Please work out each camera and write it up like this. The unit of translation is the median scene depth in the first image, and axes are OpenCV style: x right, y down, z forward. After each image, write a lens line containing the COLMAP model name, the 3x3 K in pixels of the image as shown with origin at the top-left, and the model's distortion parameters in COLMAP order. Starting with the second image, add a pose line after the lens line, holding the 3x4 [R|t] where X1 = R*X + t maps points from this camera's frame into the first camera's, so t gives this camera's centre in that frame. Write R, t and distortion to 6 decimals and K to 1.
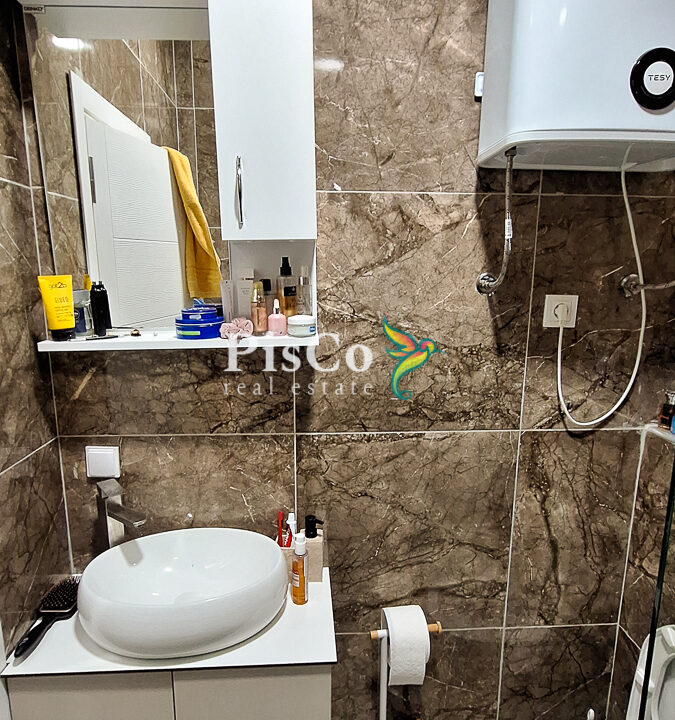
lens RADIAL K [[469.6, 0, 337.5], [0, 469.6, 360.0], [0, 0, 1]] dist [-0.007349, 0.003162]
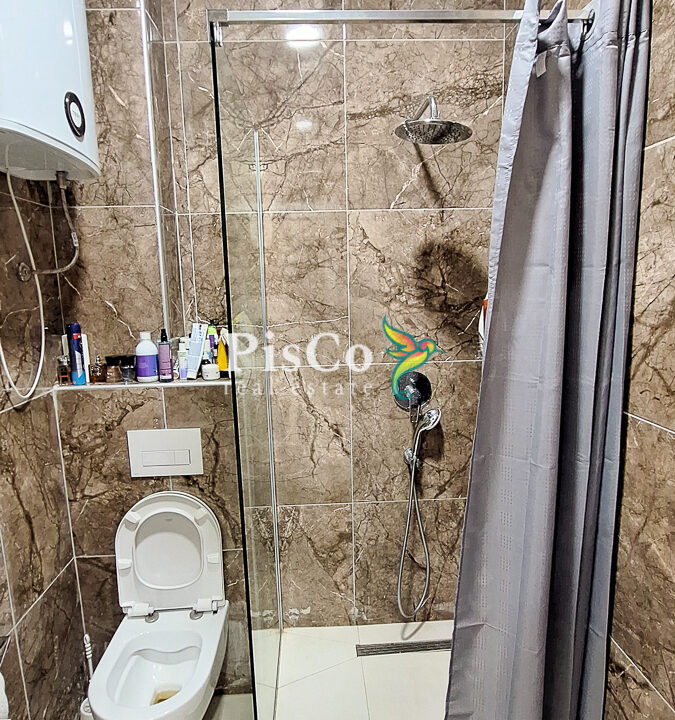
lens RADIAL K [[469.6, 0, 337.5], [0, 469.6, 360.0], [0, 0, 1]] dist [-0.007349, 0.003162]
pose [[-0.011607, -0.165963, 0.986064, -0.537025], [0.199623, 0.965895, 0.164918, 0.017676], [-0.979804, 0.198755, 0.021919, 0.233137]]
